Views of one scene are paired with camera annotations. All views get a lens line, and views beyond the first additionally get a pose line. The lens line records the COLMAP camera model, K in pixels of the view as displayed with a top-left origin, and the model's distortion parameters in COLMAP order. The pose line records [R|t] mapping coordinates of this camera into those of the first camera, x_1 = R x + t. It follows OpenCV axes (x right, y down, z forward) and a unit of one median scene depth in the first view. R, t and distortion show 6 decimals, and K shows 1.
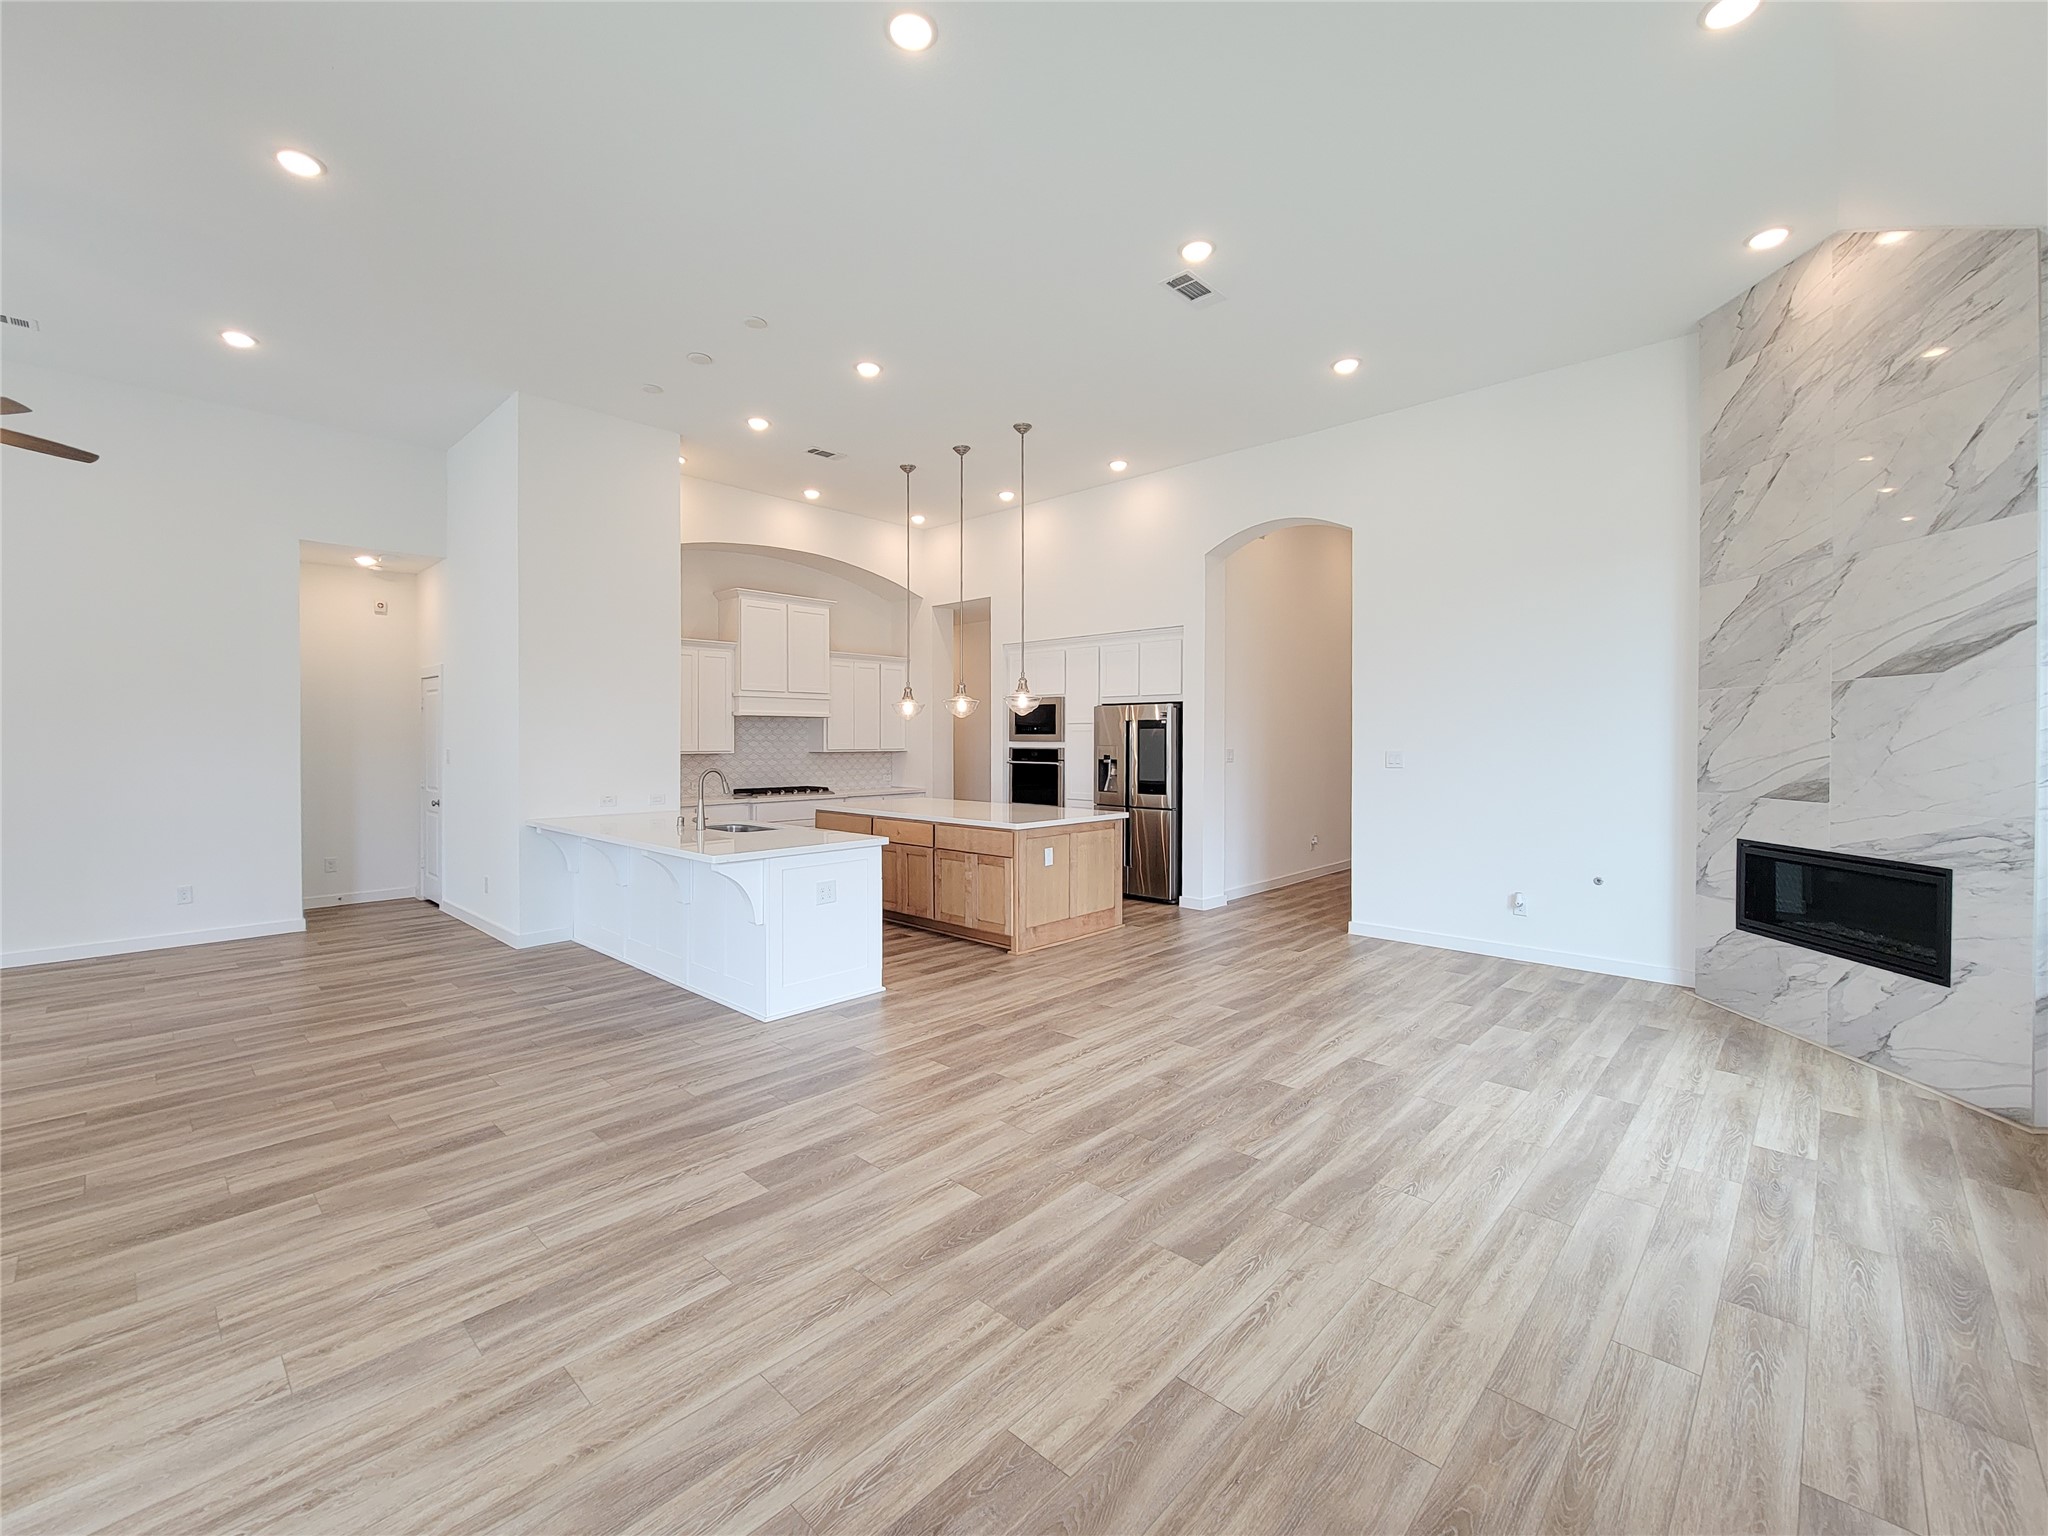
lens RADIAL K [[846.3, 0, 1018.5], [0, 846.3, 737.8], [0, 0, 1]] dist [0.011889, -0.004683]
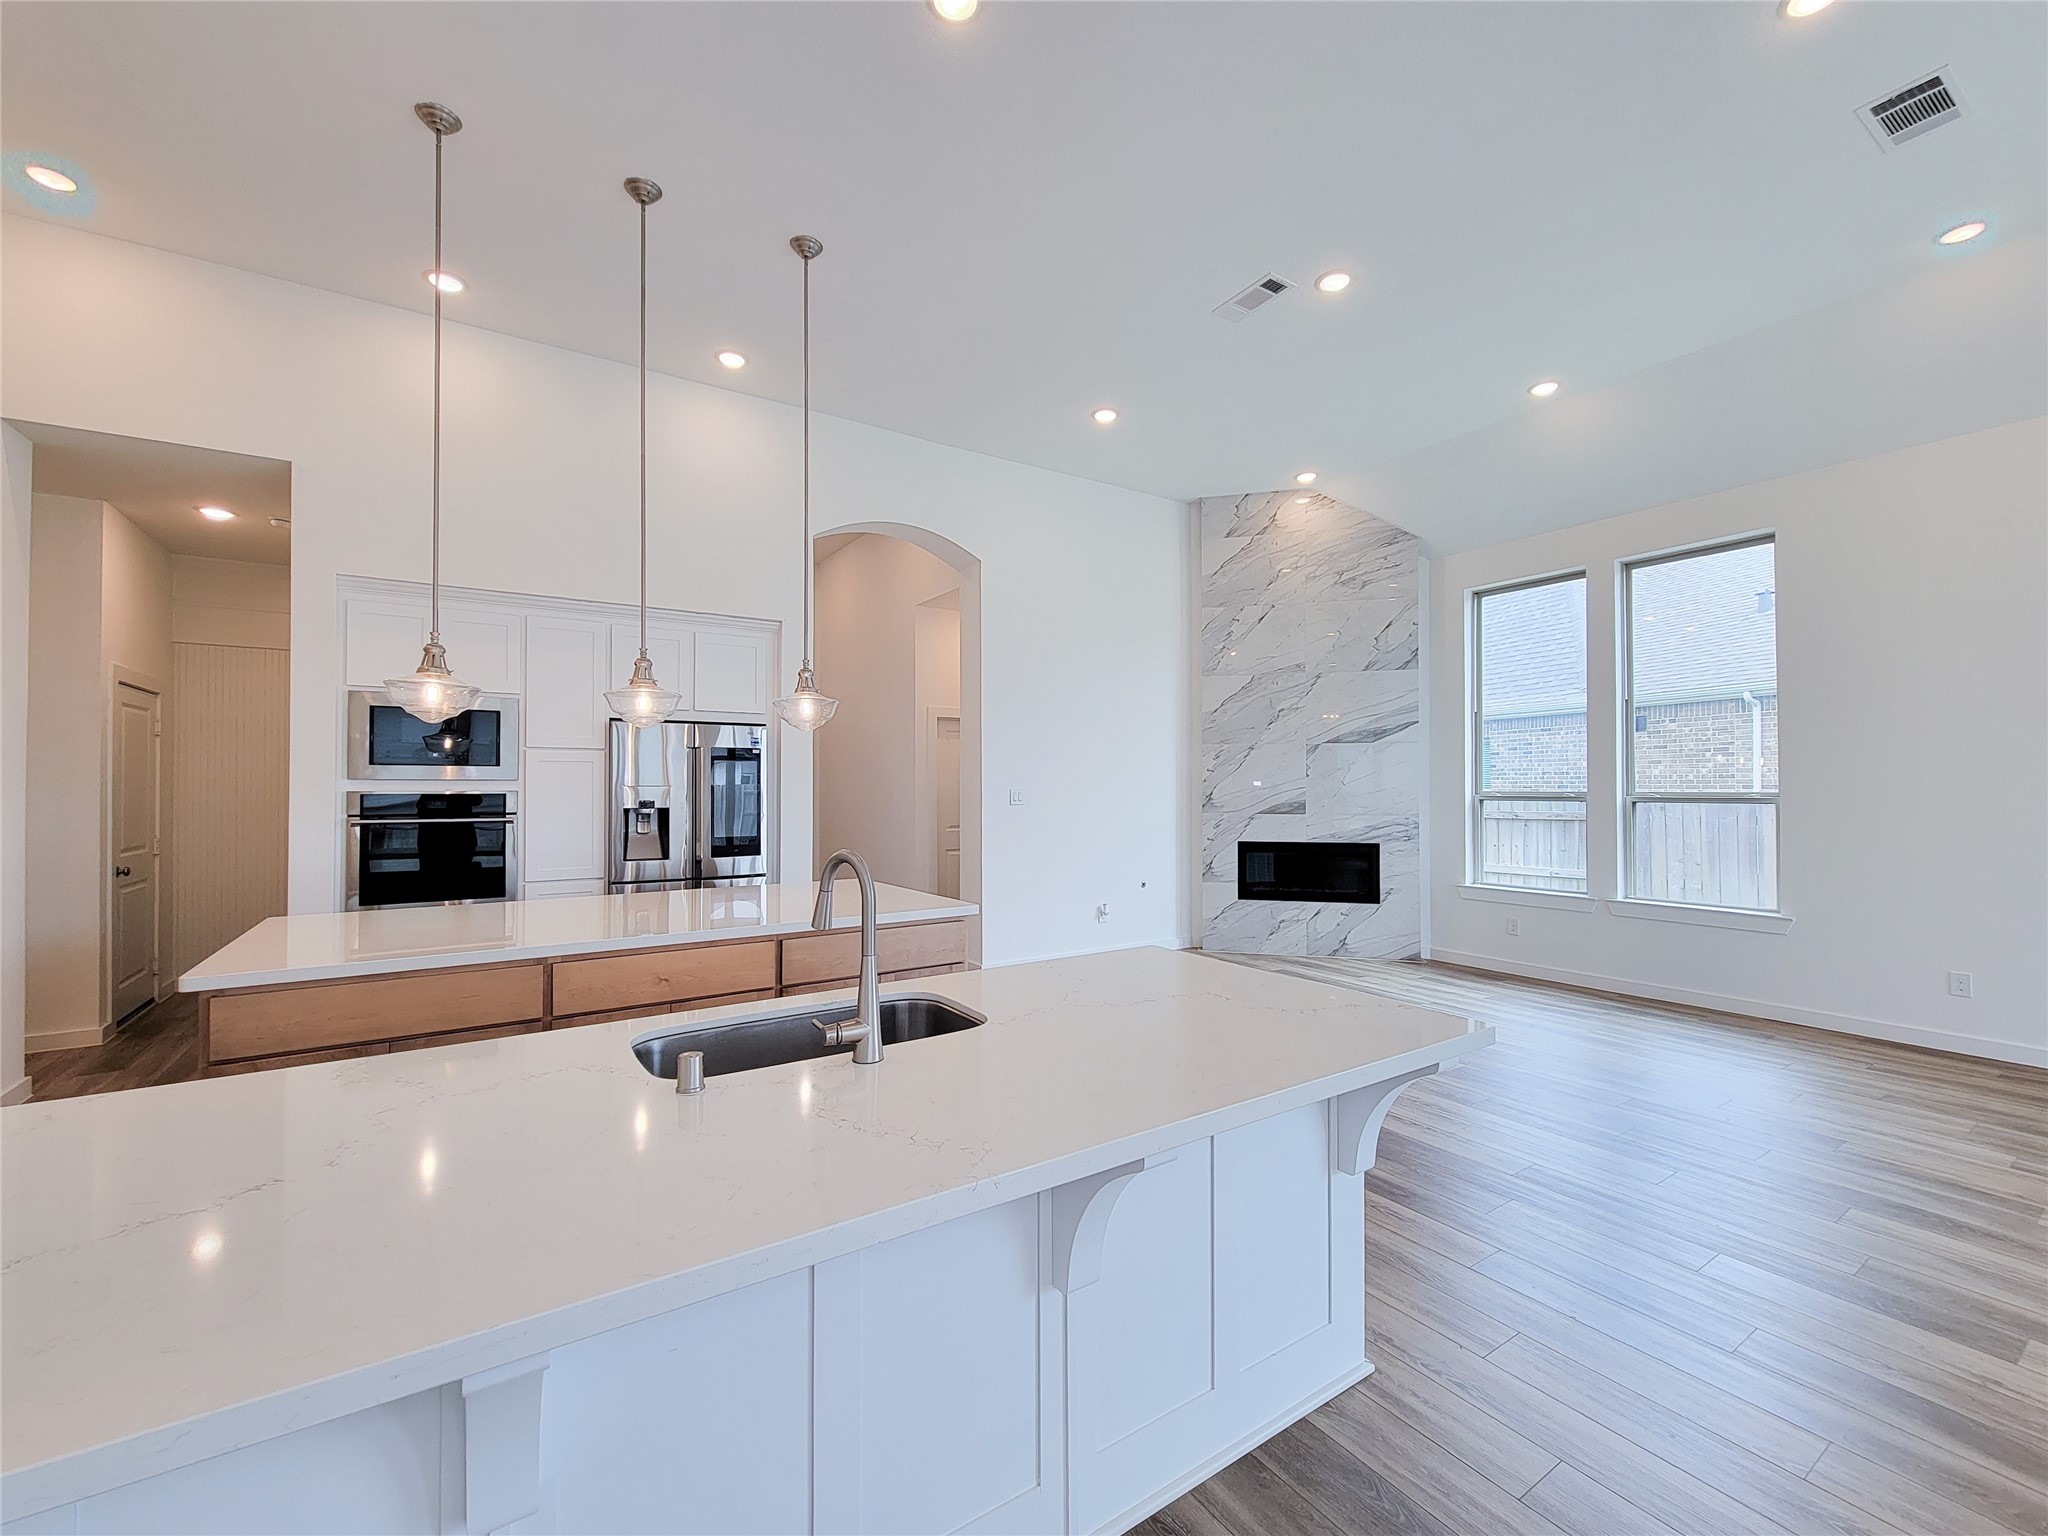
lens RADIAL K [[846.3, 0, 1023.9], [0, 846.3, 776.0], [0, 0, 1]] dist [0.011889, -0.004683]
pose [[0.234230, 0.007187, 0.972155, -0.845958], [-0.000797, 0.999974, -0.007200, 0.011397], [-0.972181, 0.000911, 0.234229, 1.130953]]
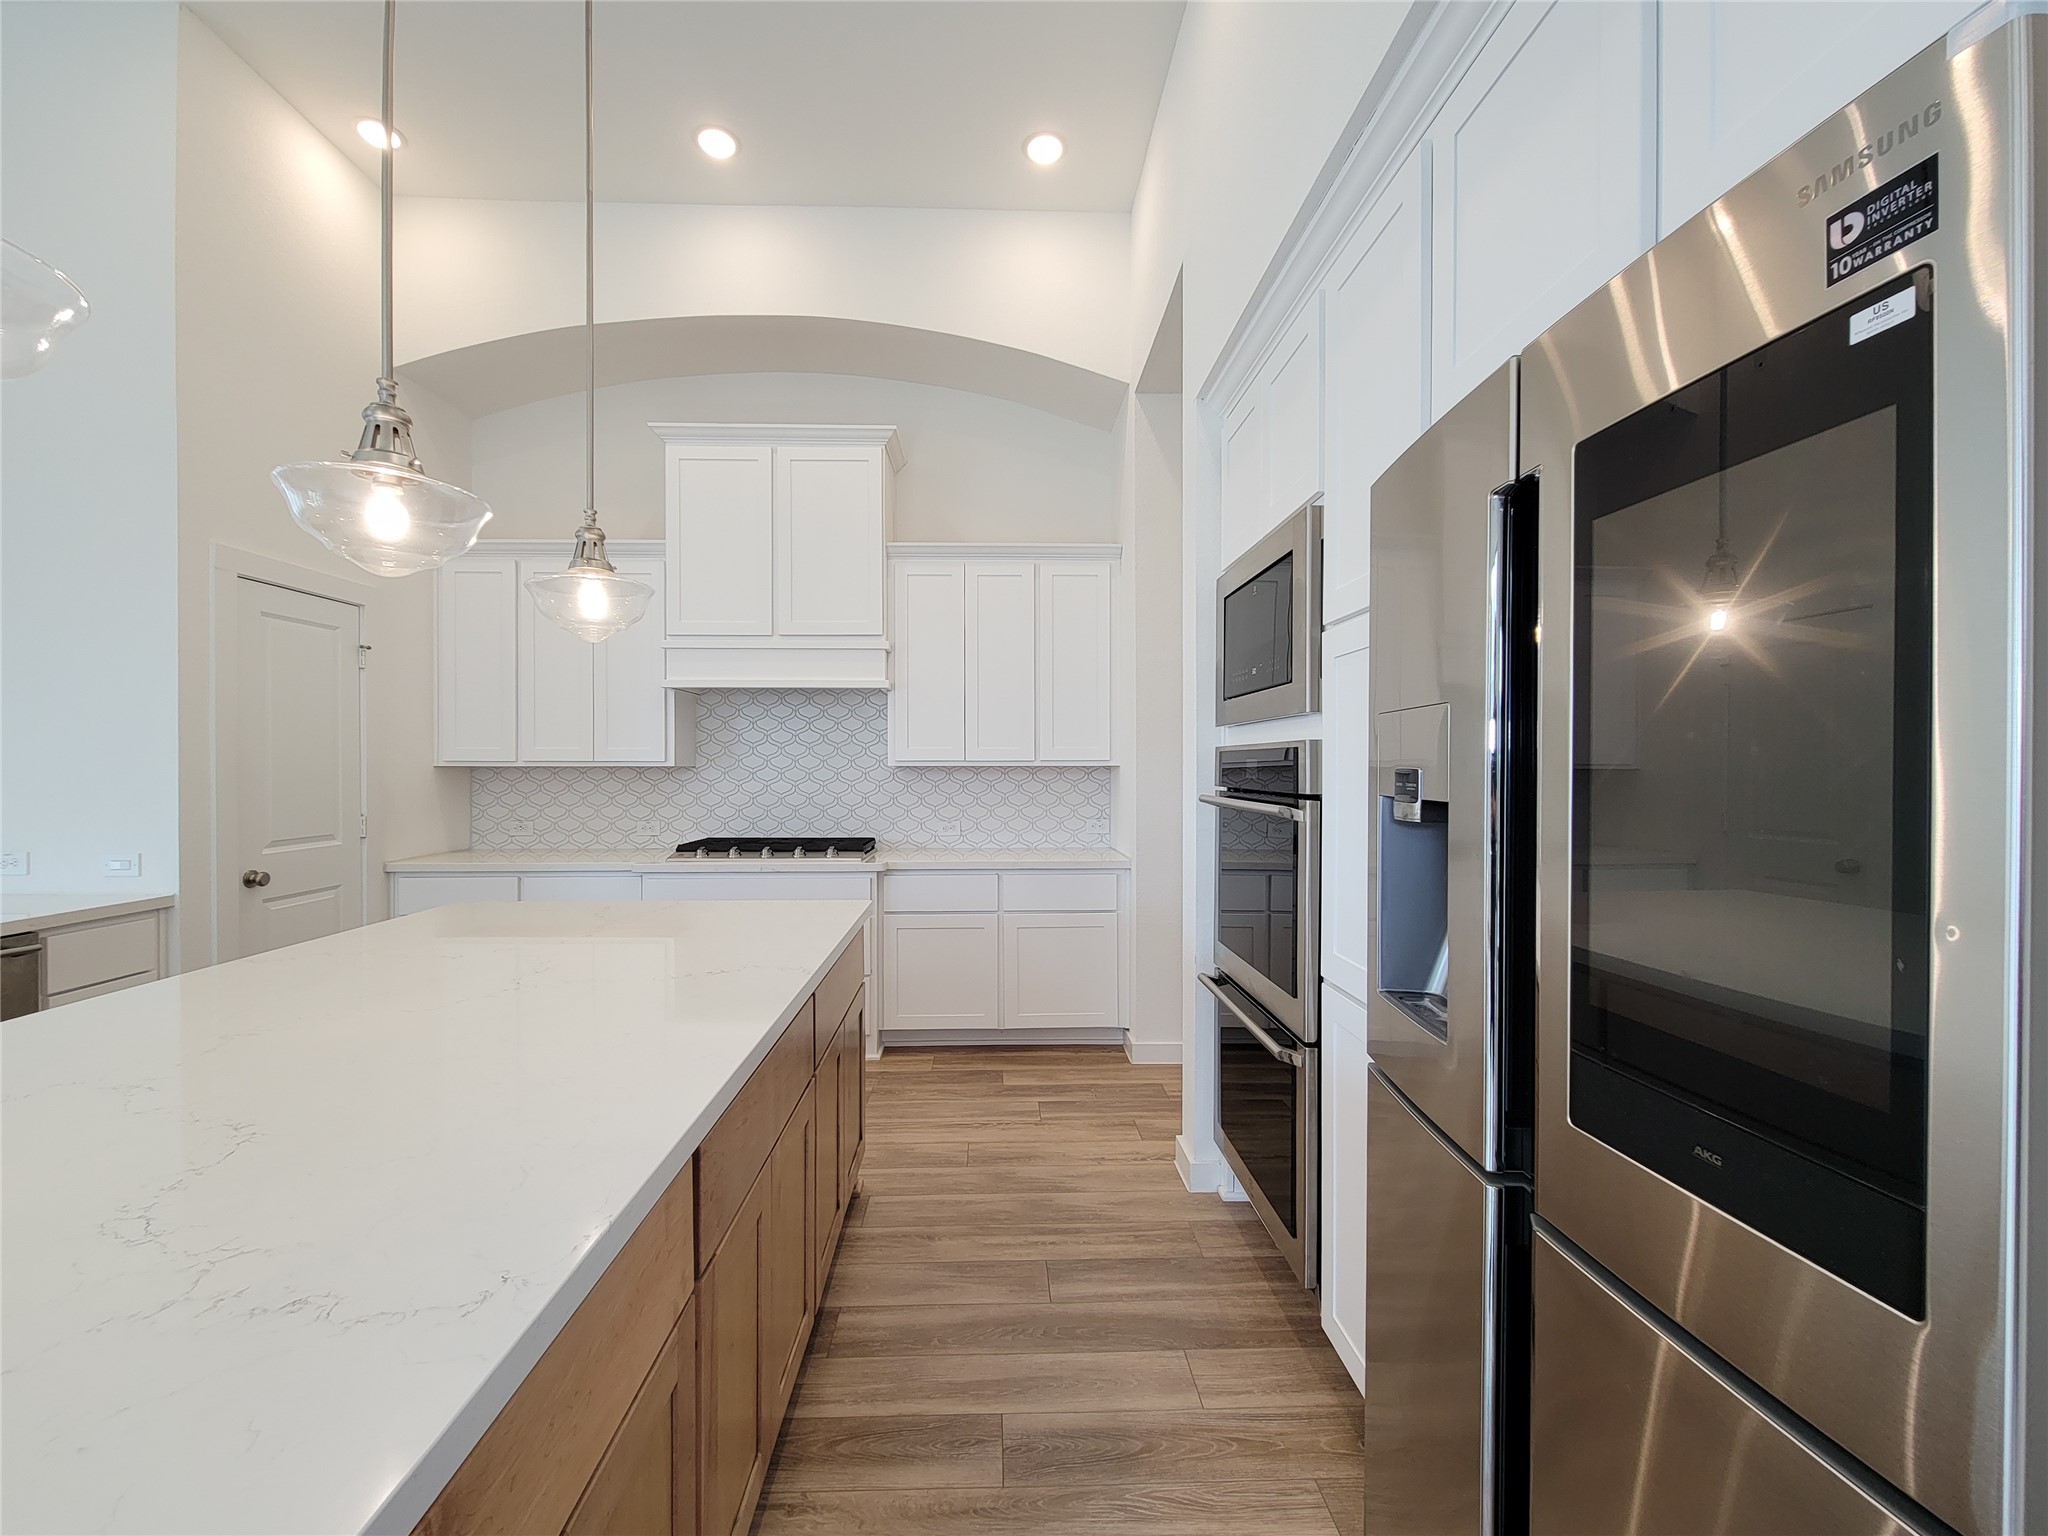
lens RADIAL K [[846.3, 0, 984.1], [0, 846.3, 778.4], [0, 0, 1]] dist [0.011889, -0.004683]
pose [[0.694757, 0.007814, -0.719202, 0.310149], [0.003017, 0.999901, 0.013778, 0.038688], [0.719238, -0.011742, 0.694664, 1.634716]]
